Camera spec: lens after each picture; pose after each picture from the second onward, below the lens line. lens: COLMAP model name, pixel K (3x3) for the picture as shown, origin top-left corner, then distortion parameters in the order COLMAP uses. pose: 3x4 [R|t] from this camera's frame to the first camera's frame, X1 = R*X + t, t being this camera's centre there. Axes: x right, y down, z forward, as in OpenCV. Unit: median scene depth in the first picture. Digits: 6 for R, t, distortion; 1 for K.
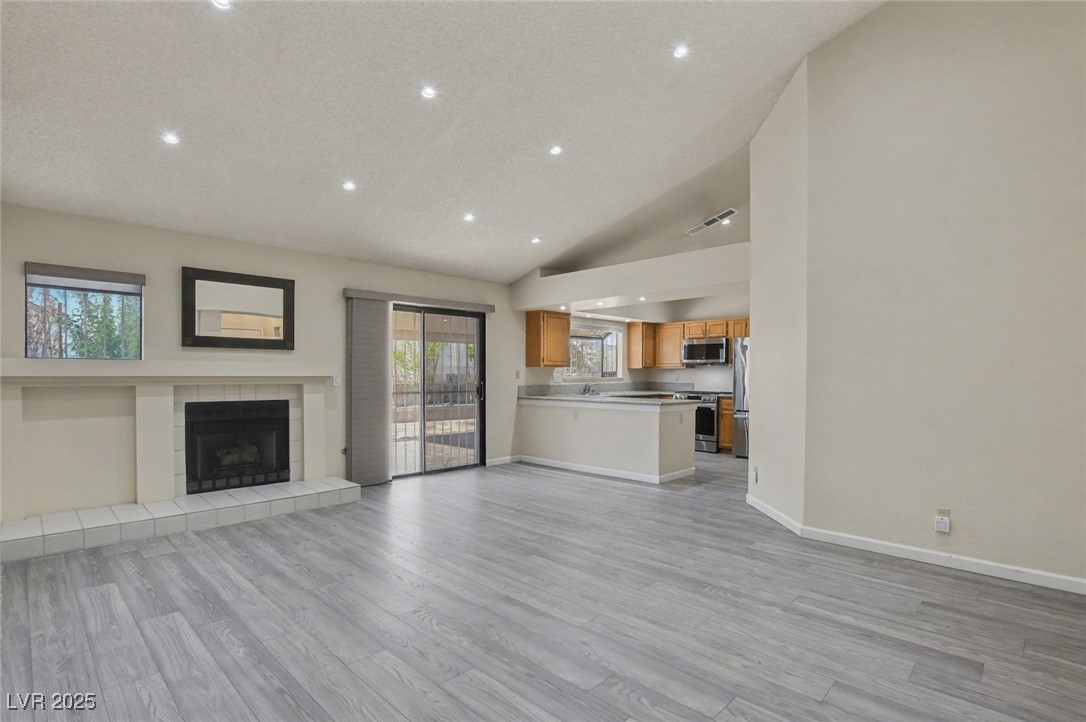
lens RADIAL K [[525.6, 0, 541.7], [0, 525.6, 377.5], [0, 0, 1]] dist [-0.028669, 0.000129]
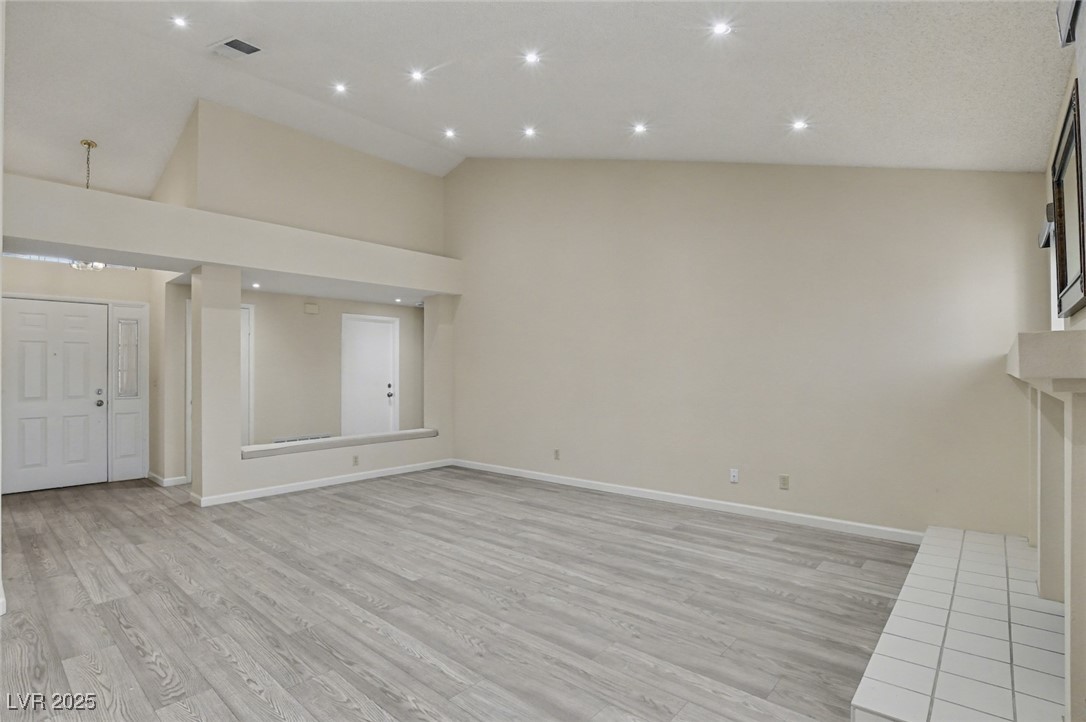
lens RADIAL K [[523.1, 0, 541.7], [0, 523.1, 368.0], [0, 0, 1]] dist [-0.025423, 0.000257]
pose [[-0.998877, 0.002346, -0.047317, -0.144238], [0.002347, 0.999997, 0.000028, -0.010644], [0.047317, -0.000083, -0.998880, 1.430481]]
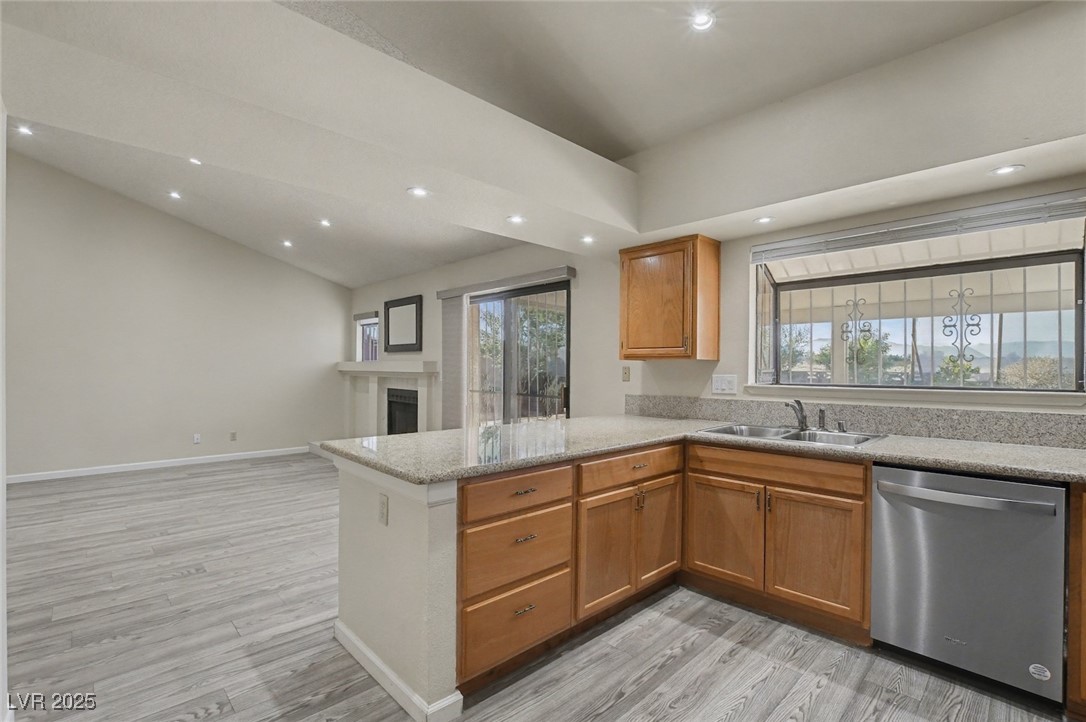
lens RADIAL K [[493.3, 0, 541.7], [0, 493.3, 371.5], [0, 0, 1]] dist [-0.026024, 0.000814]
pose [[-0.032754, 0.004912, -0.999451, 0.762161], [-0.014518, 0.999880, 0.005390, -0.016308], [0.999358, 0.014687, -0.032679, 1.473566]]
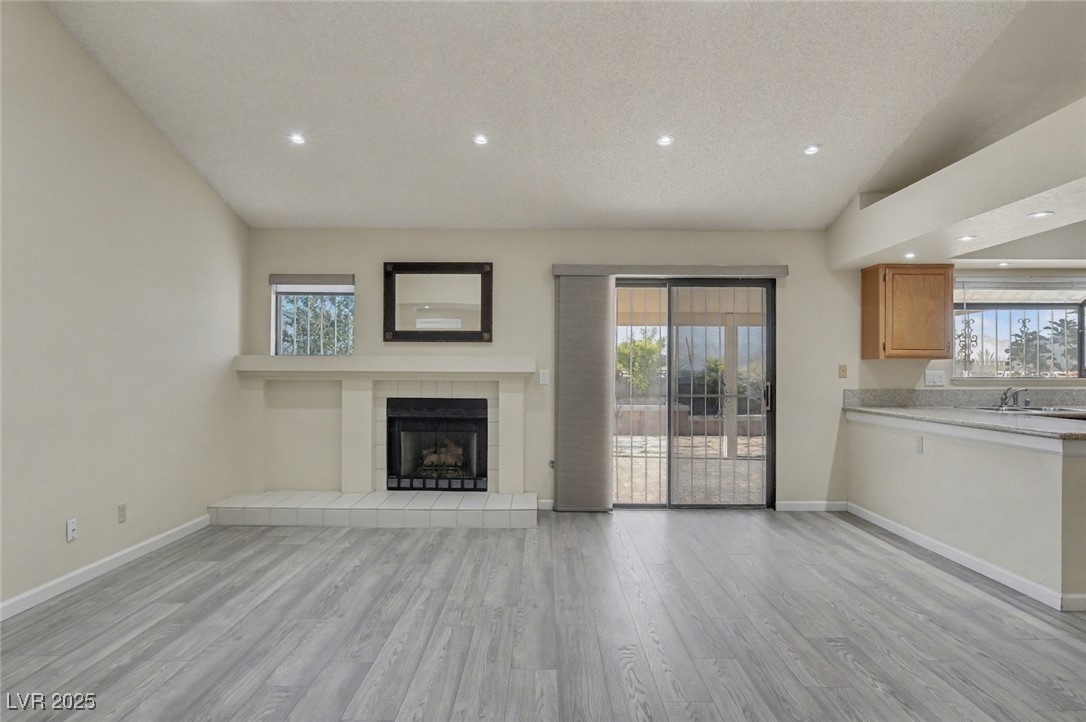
lens RADIAL K [[620.0, 0, 543.0], [0, 620.0, 361.0], [0, 0, 1]] dist [-0.017816, 0.001563]
pose [[0.694683, -0.008875, -0.719261, 0.371098], [-0.008333, 0.999757, -0.020384, -0.000415], [0.719268, 0.020154, 0.694440, 0.375158]]
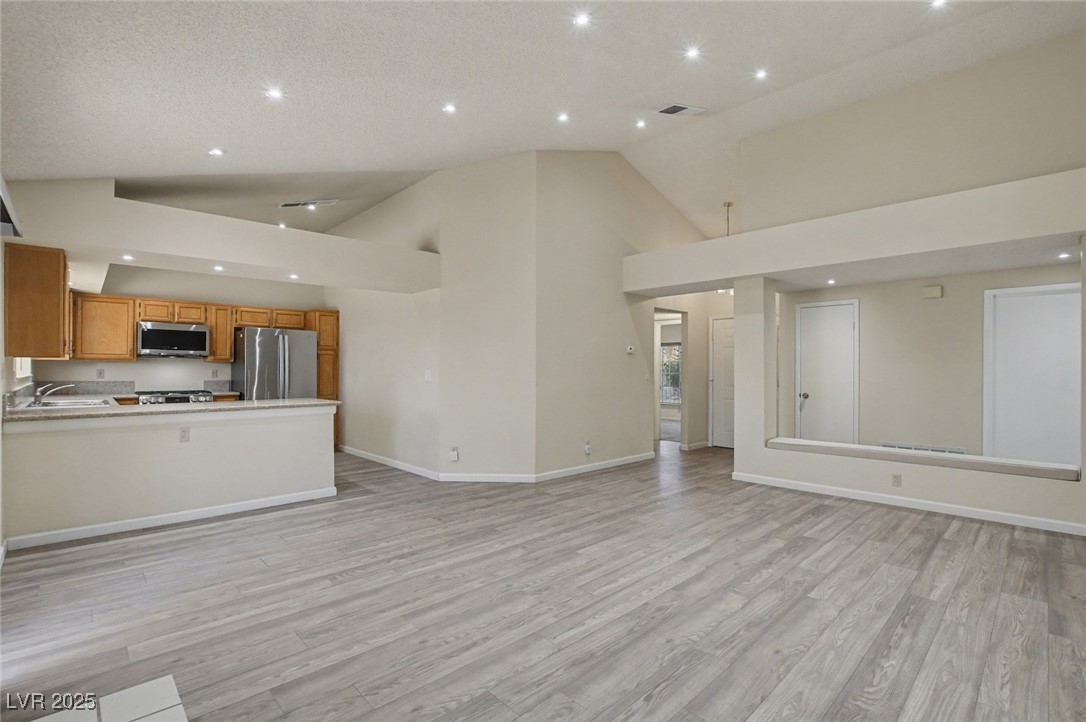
lens RADIAL K [[498.3, 0, 540.2], [0, 498.3, 365.2], [0, 0, 1]] dist [-0.035175, 0.004330]
pose [[0.038127, 0.003902, 0.999265, -0.736195], [0.006397, 0.999971, -0.004149, -0.010085], [-0.999252, 0.006550, 0.038101, 0.786944]]
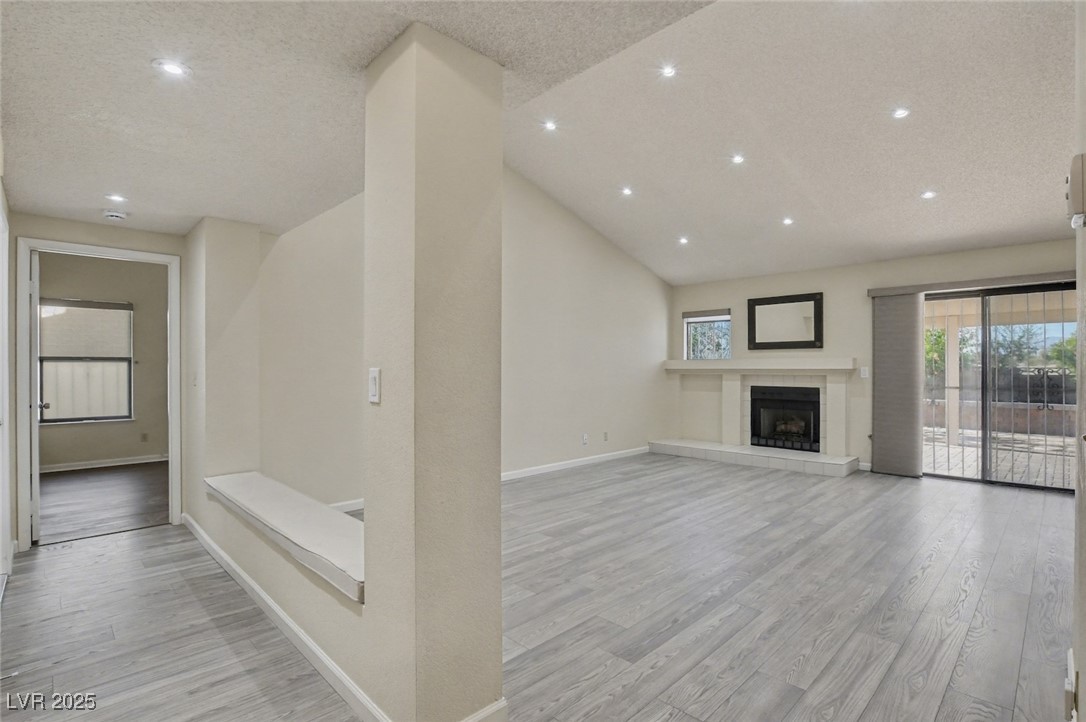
lens RADIAL K [[523.1, 0, 541.7], [0, 523.1, 368.0], [0, 0, 1]] dist [-0.025423, 0.000257]
pose [[-0.025506, -0.003833, -0.999667, 0.869846], [-0.007293, 0.999967, -0.003648, 0.004988], [0.999648, 0.007197, -0.025533, 0.400089]]
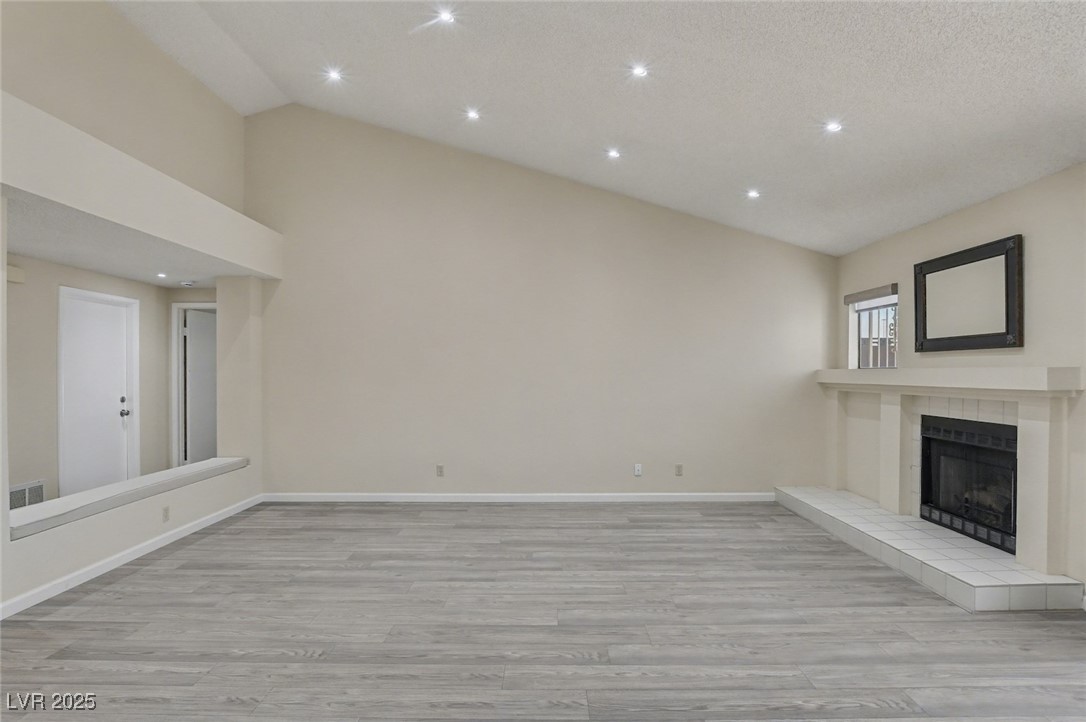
lens RADIAL K [[539.3, 0, 539.8], [0, 539.3, 374.6], [0, 0, 1]] dist [-0.024363, 0.000701]
pose [[-0.724174, 0.000364, -0.689618, 0.411990], [-0.006326, 0.999954, 0.007171, -0.022837], [0.689589, 0.009556, -0.724138, 1.178930]]
